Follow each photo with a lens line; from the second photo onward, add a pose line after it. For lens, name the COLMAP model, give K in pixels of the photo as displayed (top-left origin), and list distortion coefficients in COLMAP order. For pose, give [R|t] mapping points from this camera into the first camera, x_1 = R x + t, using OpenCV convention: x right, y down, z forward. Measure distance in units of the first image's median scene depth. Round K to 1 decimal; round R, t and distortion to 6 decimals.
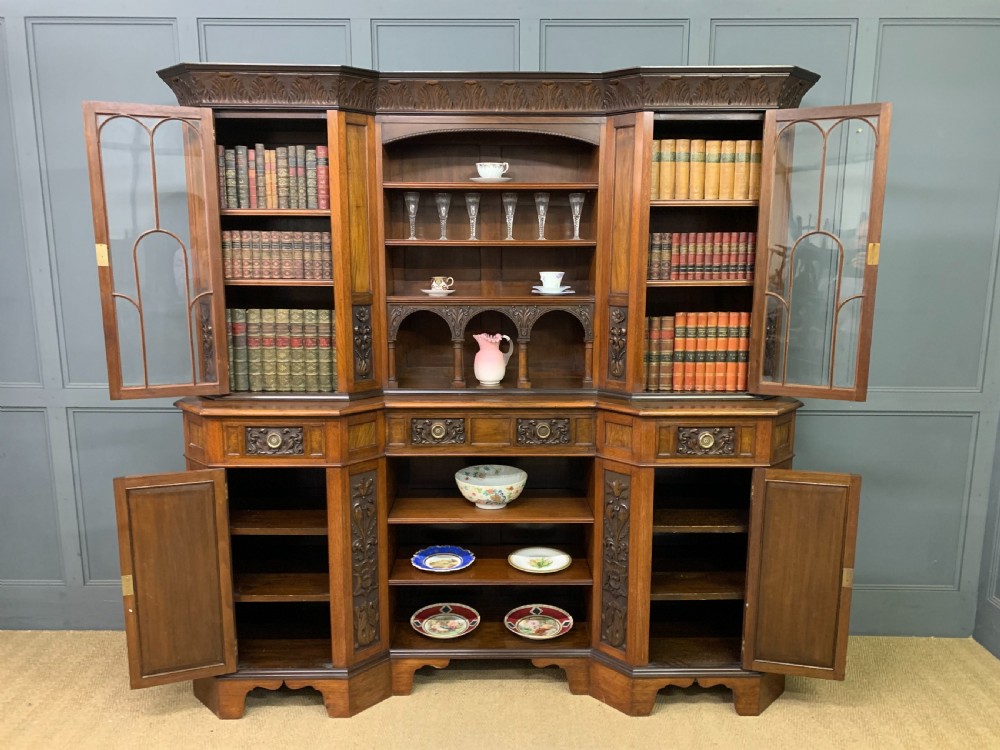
lens RADIAL K [[771.6, 0, 504.5], [0, 771.6, 377.6], [0, 0, 1]] dist [0.044854, -0.057261]
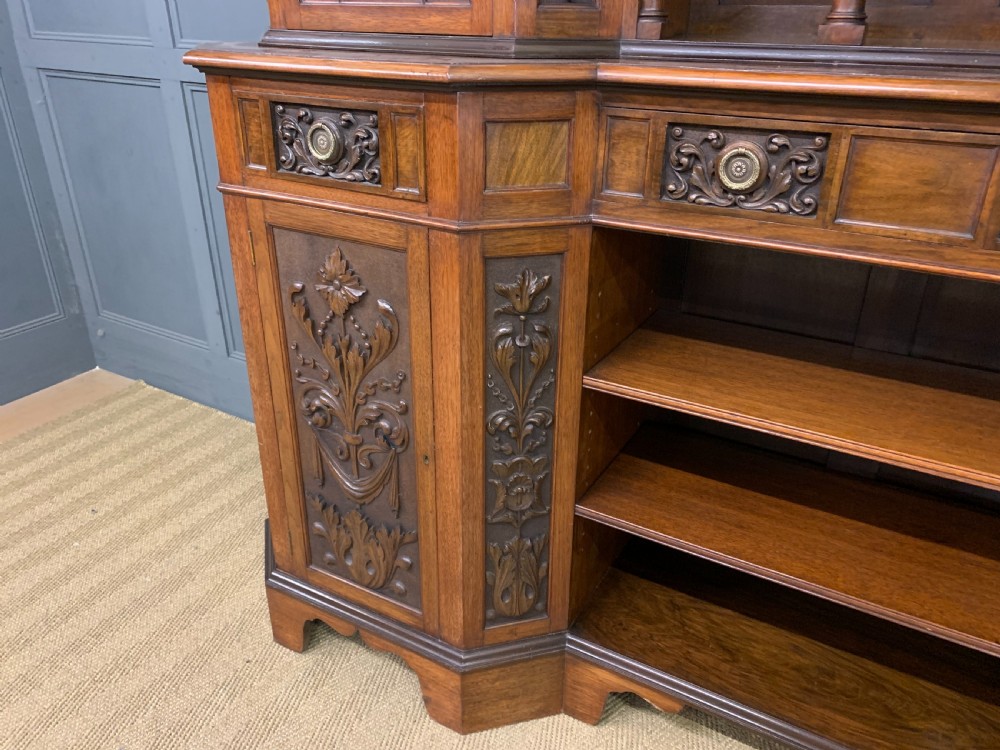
lens RADIAL K [[771.6, 0, 500.6], [0, 771.6, 376.5], [0, 0, 1]] dist [0.044854, -0.057261]
pose [[0.859533, 0.225620, -0.458583, 0.000913], [-0.093707, 0.951643, 0.292566, 0.066437], [0.502416, -0.208498, 0.839110, 0.639646]]
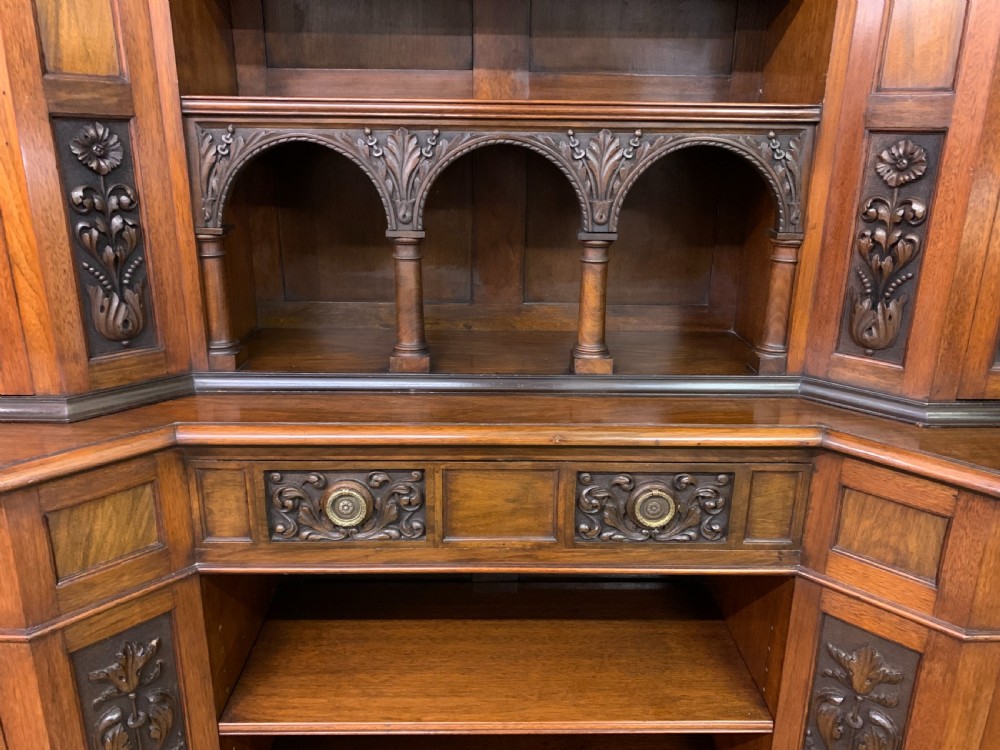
lens RADIAL K [[771.6, 0, 500.7], [0, 771.6, 379.1], [0, 0, 1]] dist [0.044854, -0.057261]
pose [[0.999939, 0.007983, 0.007606, -0.020939], [-0.008999, 0.989450, 0.144597, -0.036160], [-0.006371, -0.144657, 0.989461, 0.667511]]
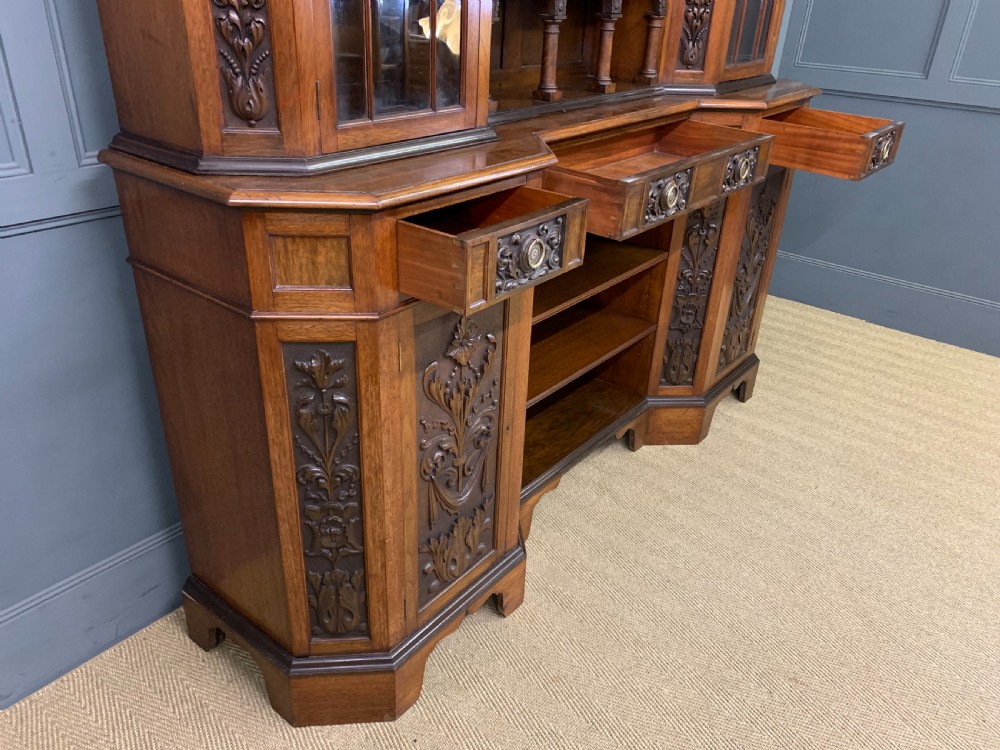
lens RADIAL K [[771.6, 0, 494.8], [0, 771.6, 384.0], [0, 0, 1]] dist [0.044854, -0.057261]
pose [[0.637755, -0.344700, 0.688804, -0.639537], [0.092366, 0.922045, 0.375901, -0.017505], [-0.764681, -0.176111, 0.619877, 0.615308]]
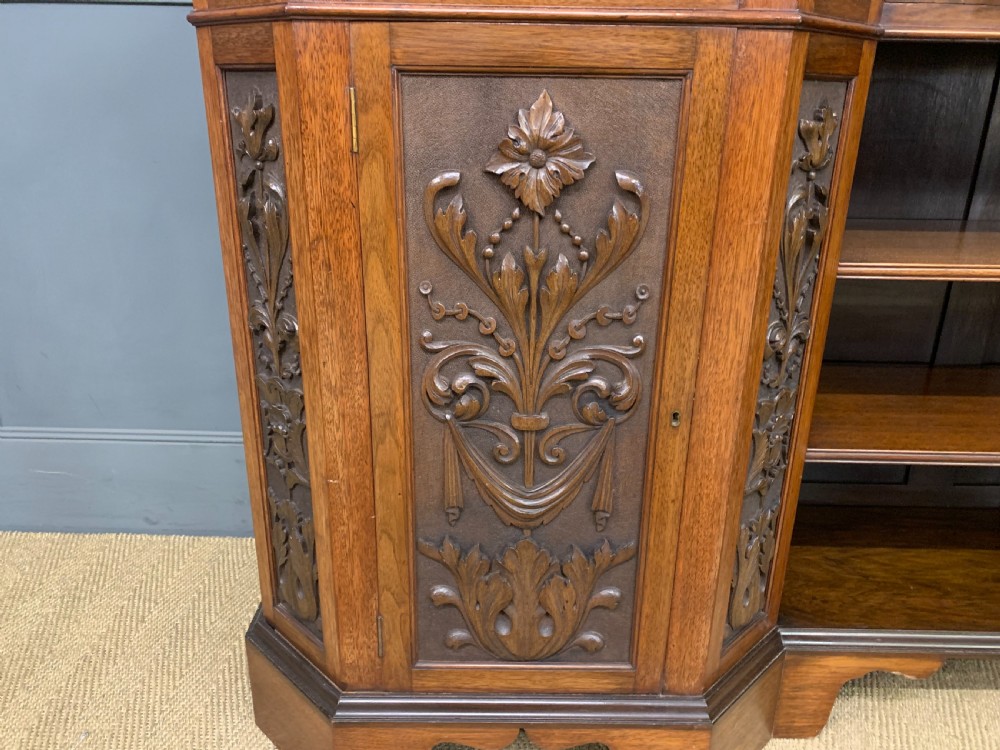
lens RADIAL K [[771.6, 0, 497.4], [0, 771.6, 384.5], [0, 0, 1]] dist [0.044854, -0.057261]
pose [[0.999735, 0.017852, -0.014512, -0.290977], [-0.014698, 0.980877, 0.194071, 0.175479], [0.017699, -0.193806, 0.980880, 0.690301]]
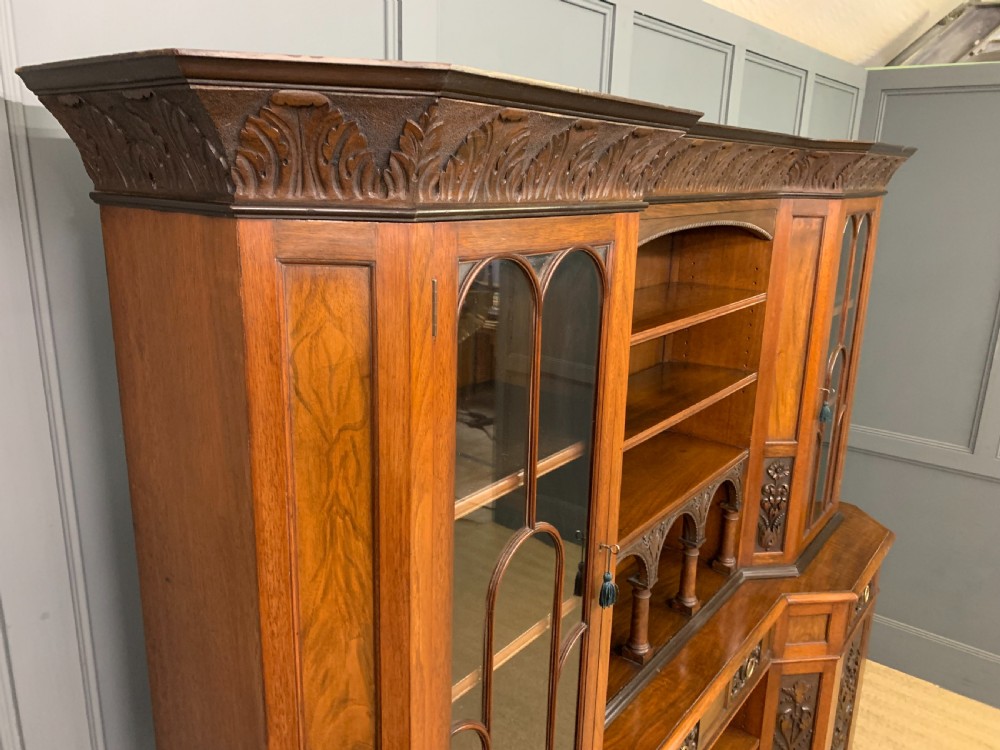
lens RADIAL K [[771.6, 0, 506.1], [0, 771.6, 370.8], [0, 0, 1]] dist [0.044854, -0.057261]
pose [[0.615959, -0.185973, 0.765512, -0.548406], [0.110256, 0.982523, 0.149977, -0.308216], [-0.780024, -0.007978, 0.625698, 0.743566]]
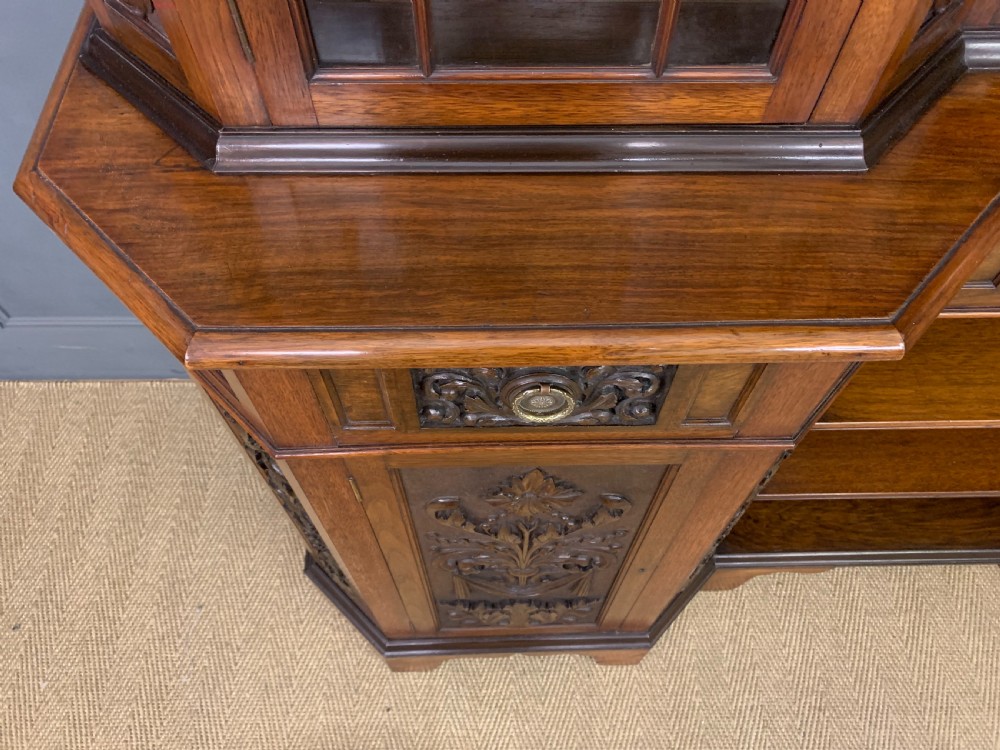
lens RADIAL K [[771.6, 0, 505.0], [0, 771.6, 379.6], [0, 0, 1]] dist [0.044854, -0.057261]
pose [[0.999937, -0.005257, 0.009948, -0.294235], [-0.004271, 0.640621, 0.767845, -0.090838], [-0.010409, -0.767839, 0.640558, 0.814583]]
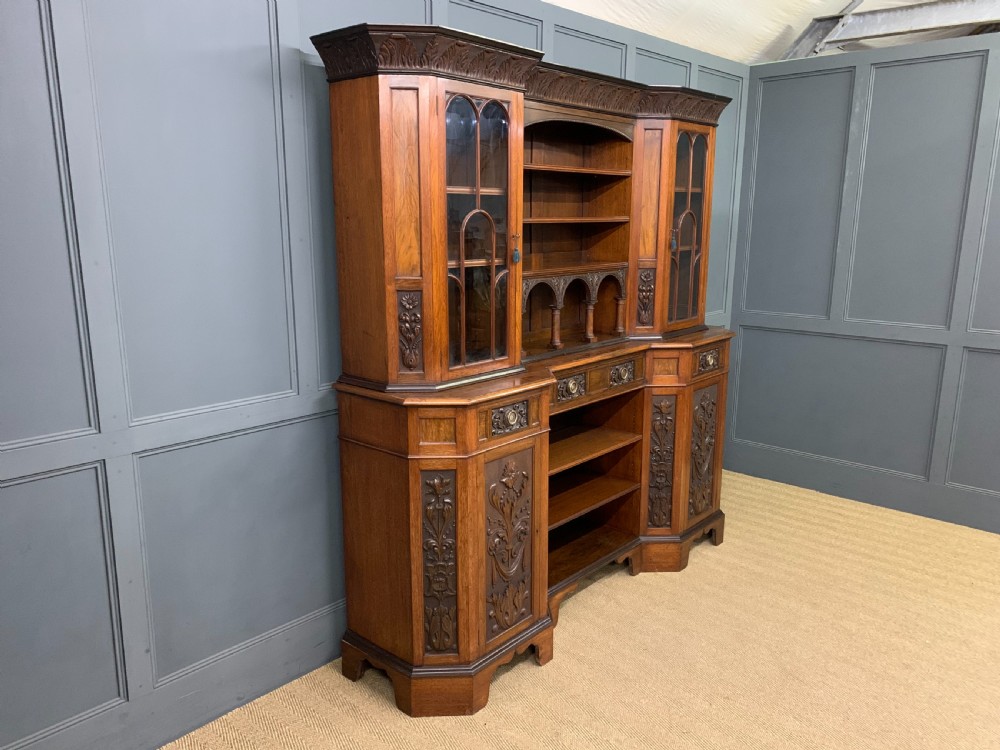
lens RADIAL K [[771.6, 0, 505.8], [0, 771.6, 381.0], [0, 0, 1]] dist [0.044854, -0.057261]
pose [[0.667905, -0.157954, 0.727292, -0.978694], [0.125874, 0.987115, 0.098786, -0.064155], [-0.733525, 0.025567, 0.679181, 0.297889]]
